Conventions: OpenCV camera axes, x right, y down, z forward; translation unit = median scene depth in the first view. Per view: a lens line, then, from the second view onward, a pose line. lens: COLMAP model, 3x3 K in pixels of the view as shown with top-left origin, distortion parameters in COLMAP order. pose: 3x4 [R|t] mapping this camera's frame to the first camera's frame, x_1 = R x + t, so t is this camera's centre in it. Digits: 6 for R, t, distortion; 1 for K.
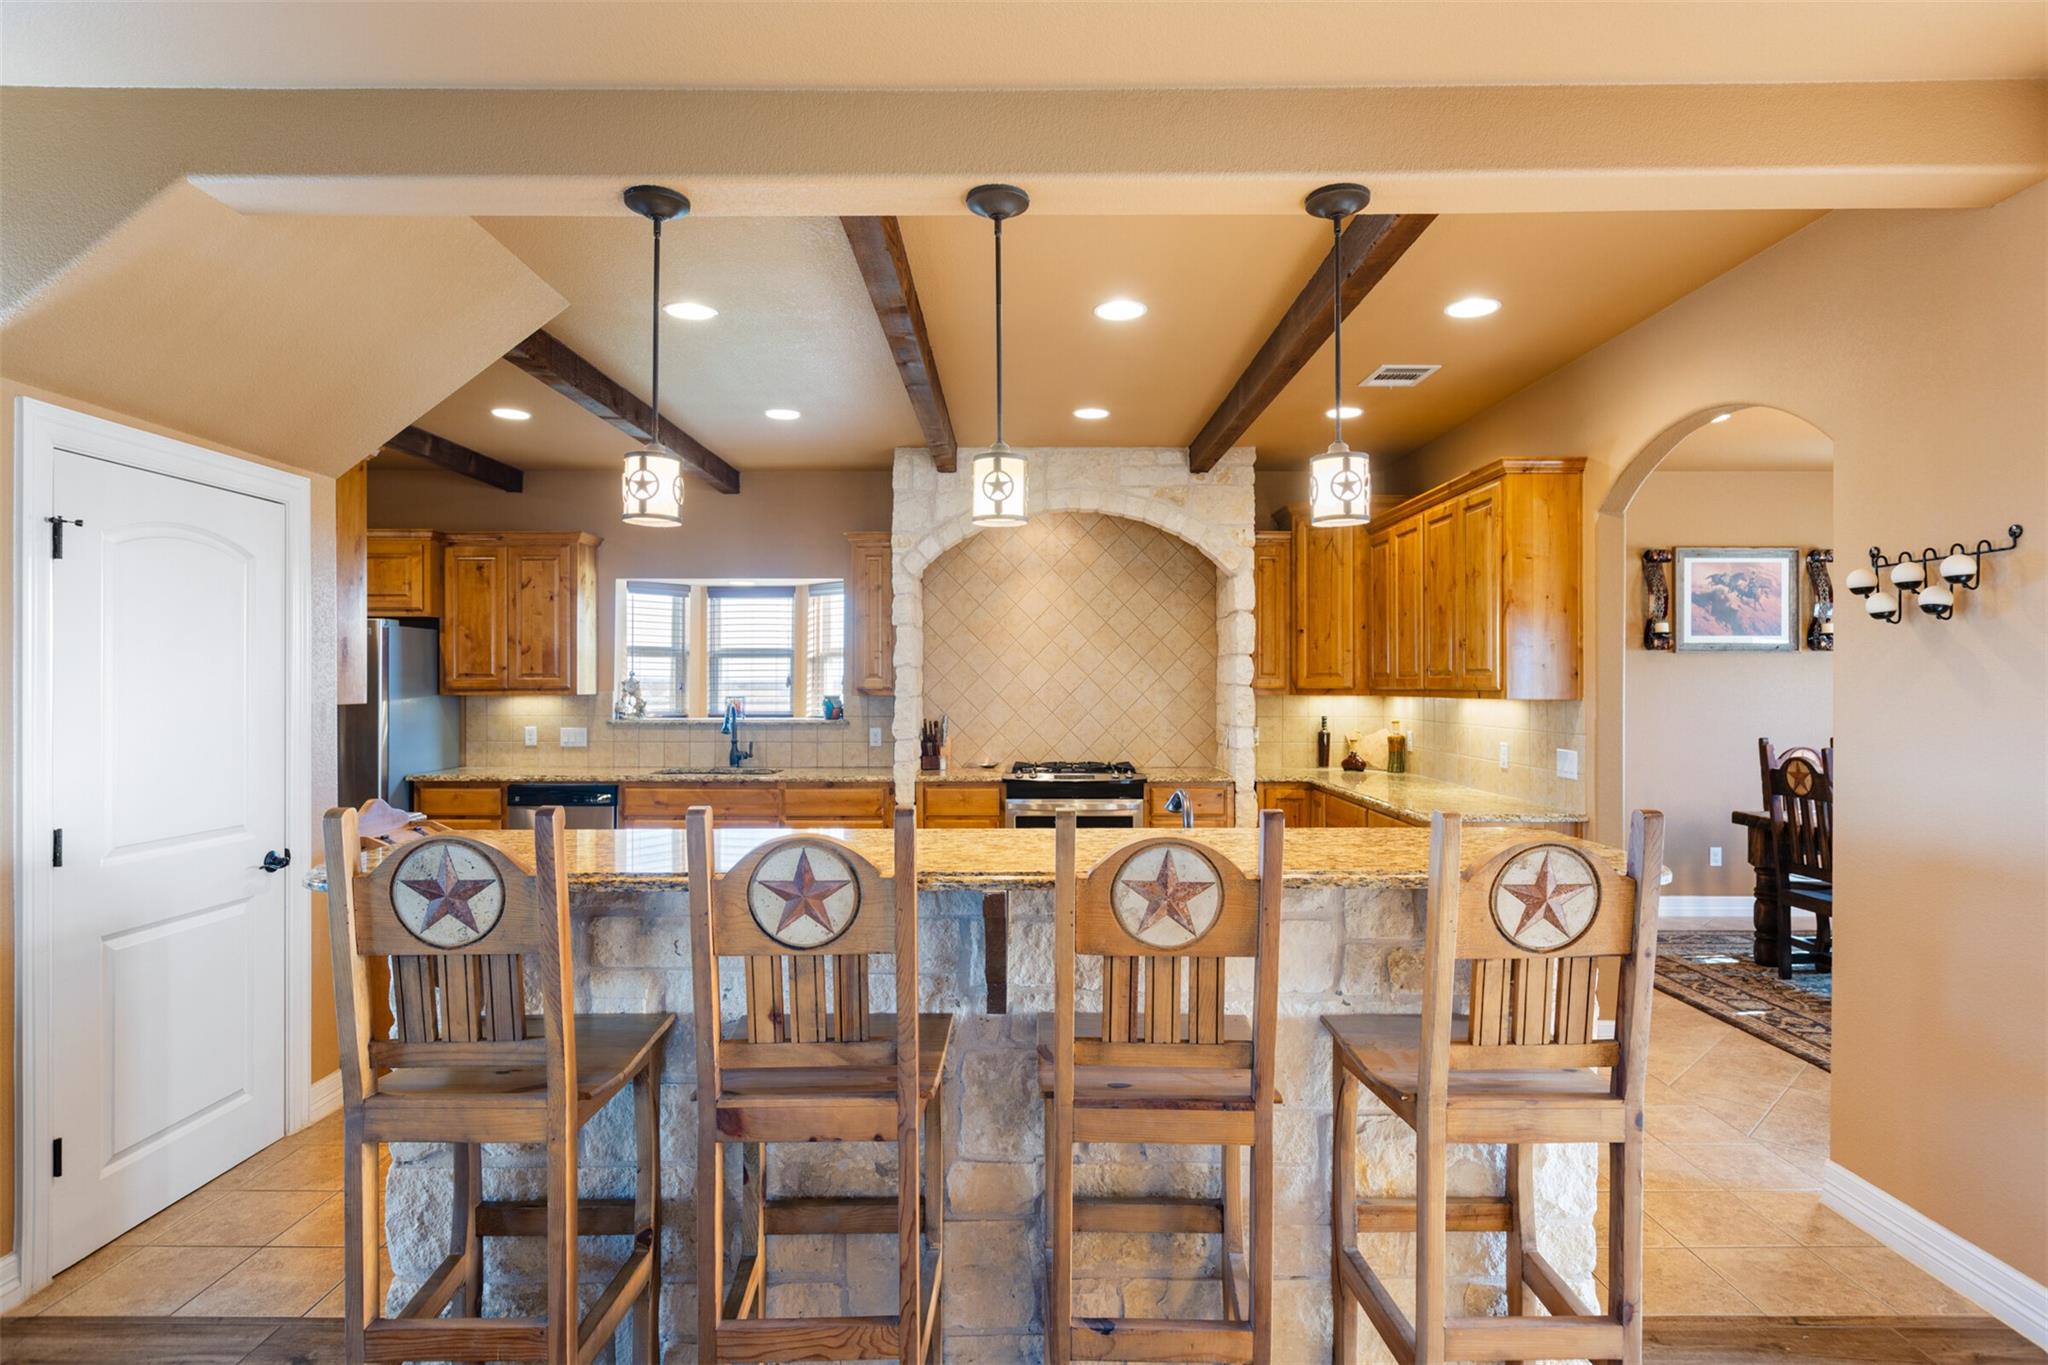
lens RADIAL K [[1071.5, 0, 1025.6], [0, 1071.5, 680.3], [0, 0, 1]] dist [-0.006533, 0.000058]
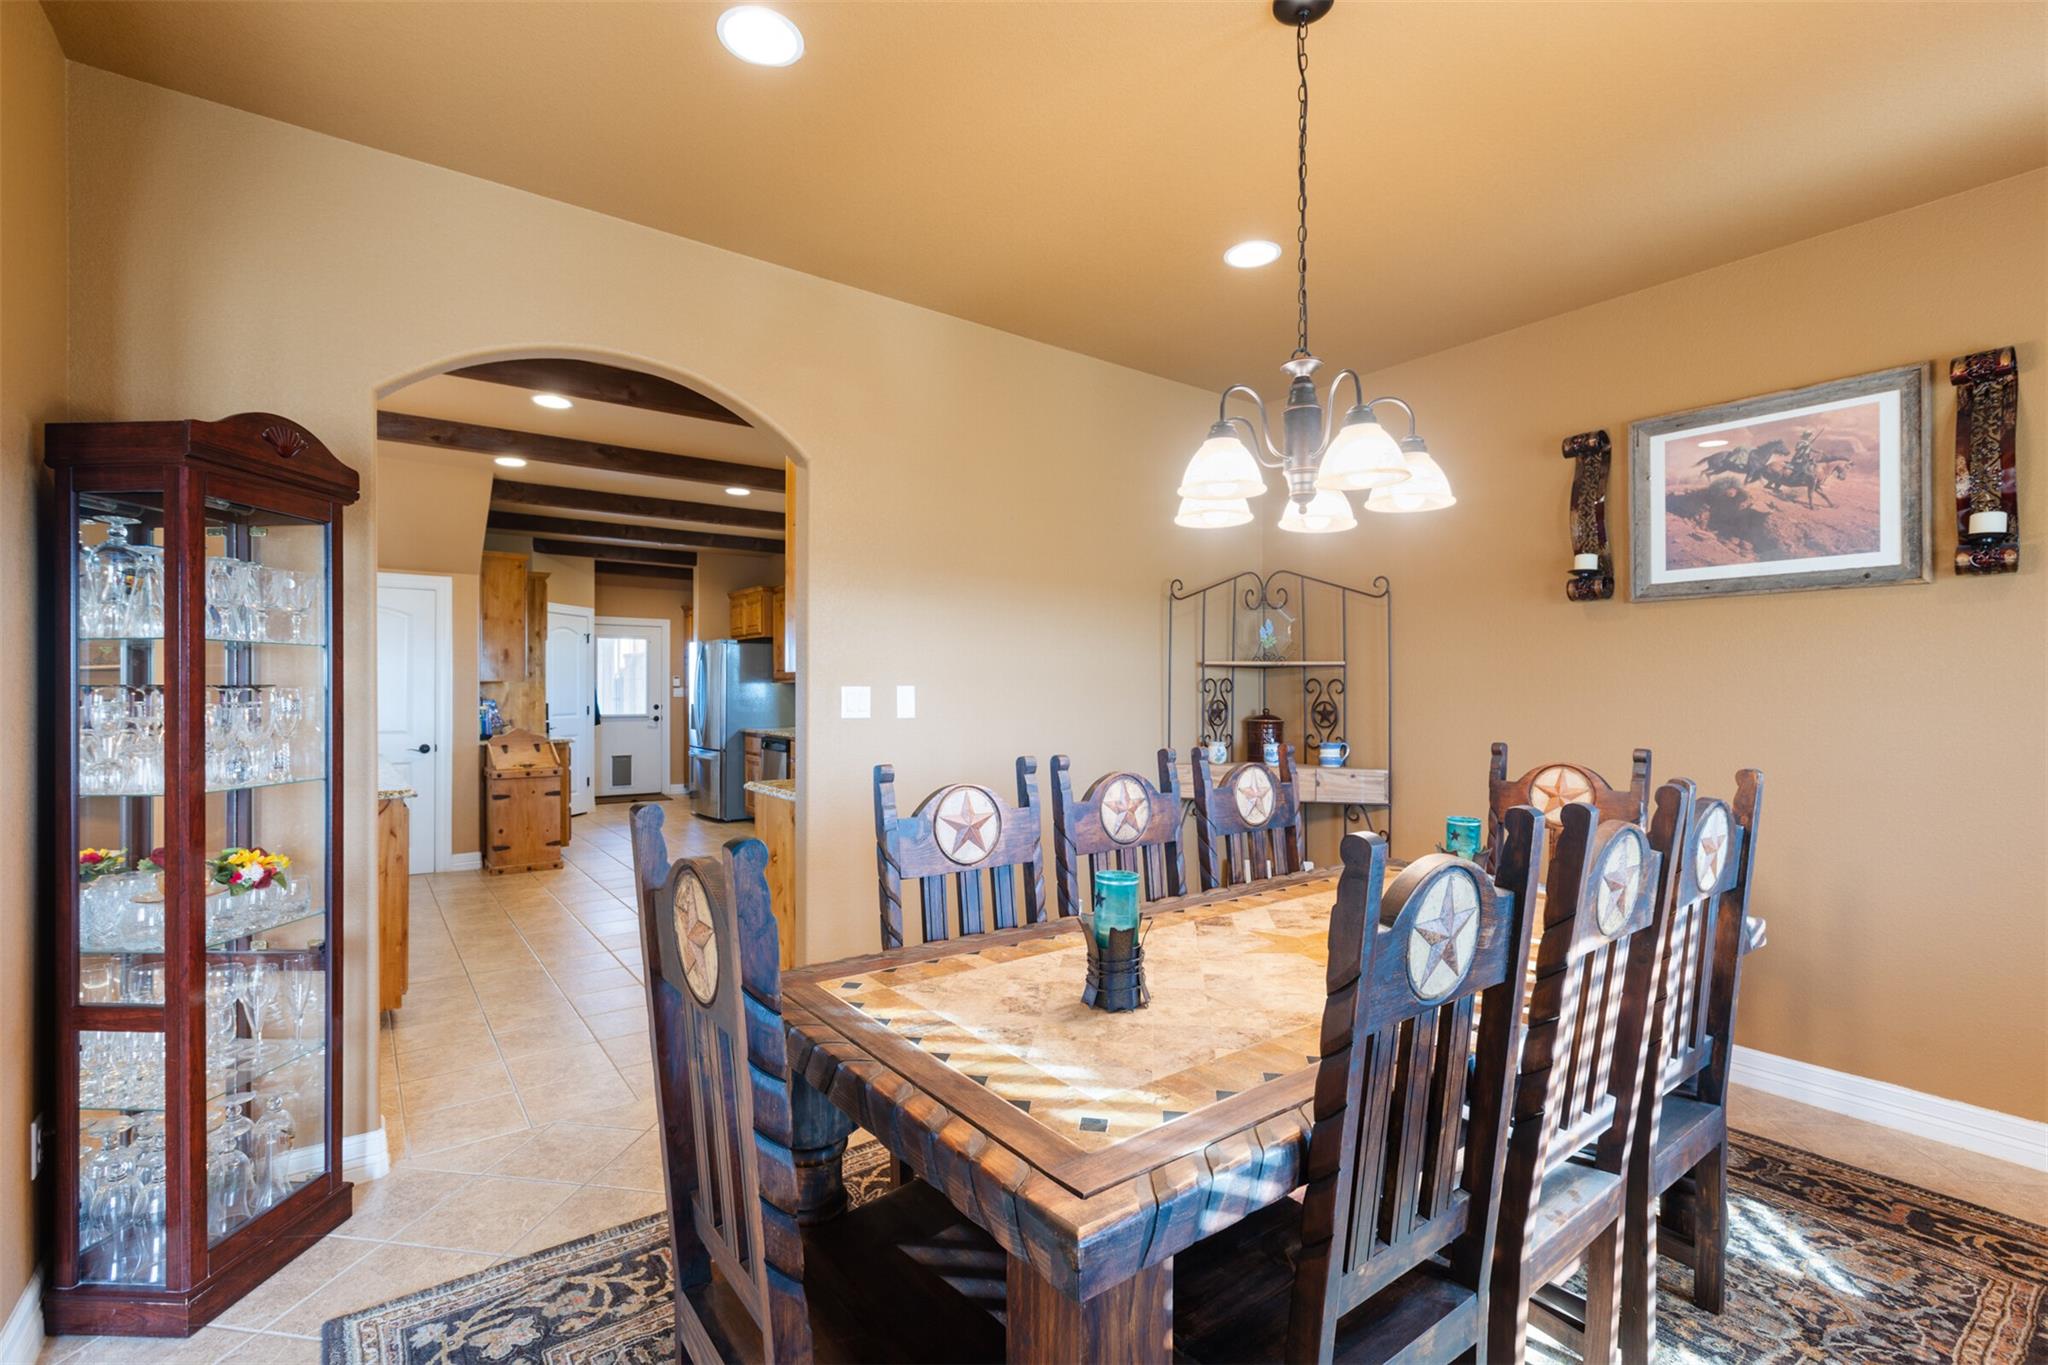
lens RADIAL K [[911.1, 0, 1030.5], [0, 911.1, 686.9], [0, 0, 1]] dist [0.002899, -0.001410]
pose [[0.601544, -0.001704, -0.798838, 0.844104], [0.001518, 0.999998, -0.000990, 0.021892], [0.798838, -0.000617, 0.601546, 0.452310]]
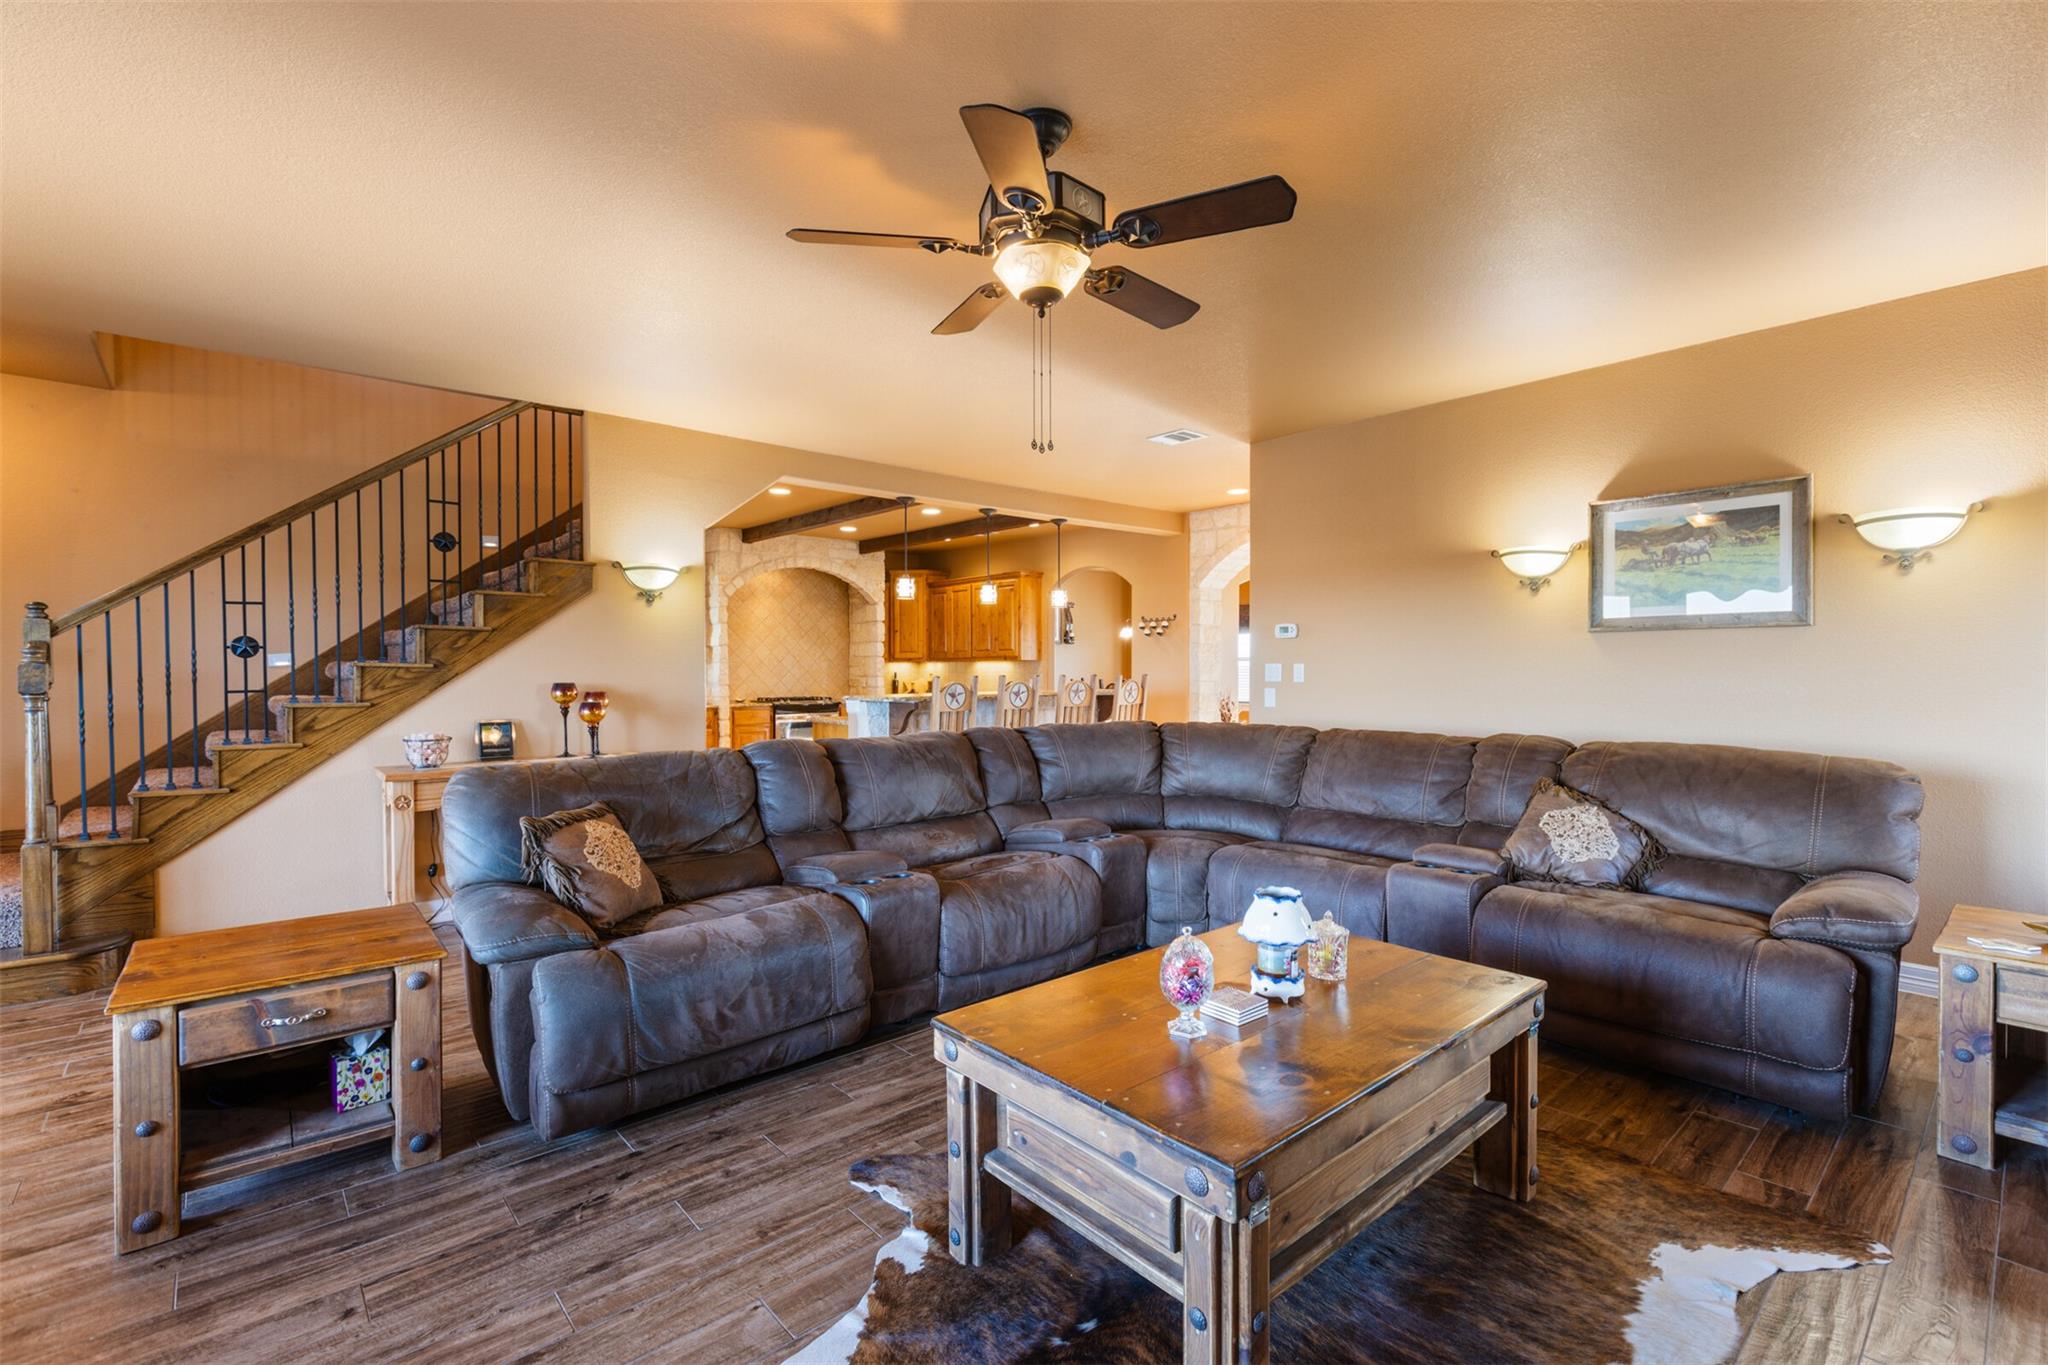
lens RADIAL K [[911.1, 0, 1020.9], [0, 911.1, 680.5], [0, 0, 1]] dist [0.002899, -0.001410]
pose [[0.752117, -0.011477, 0.658930, -0.721601], [0.000961, 0.999866, 0.016318, 0.021188], [-0.659029, -0.011640, 0.752028, -0.495798]]
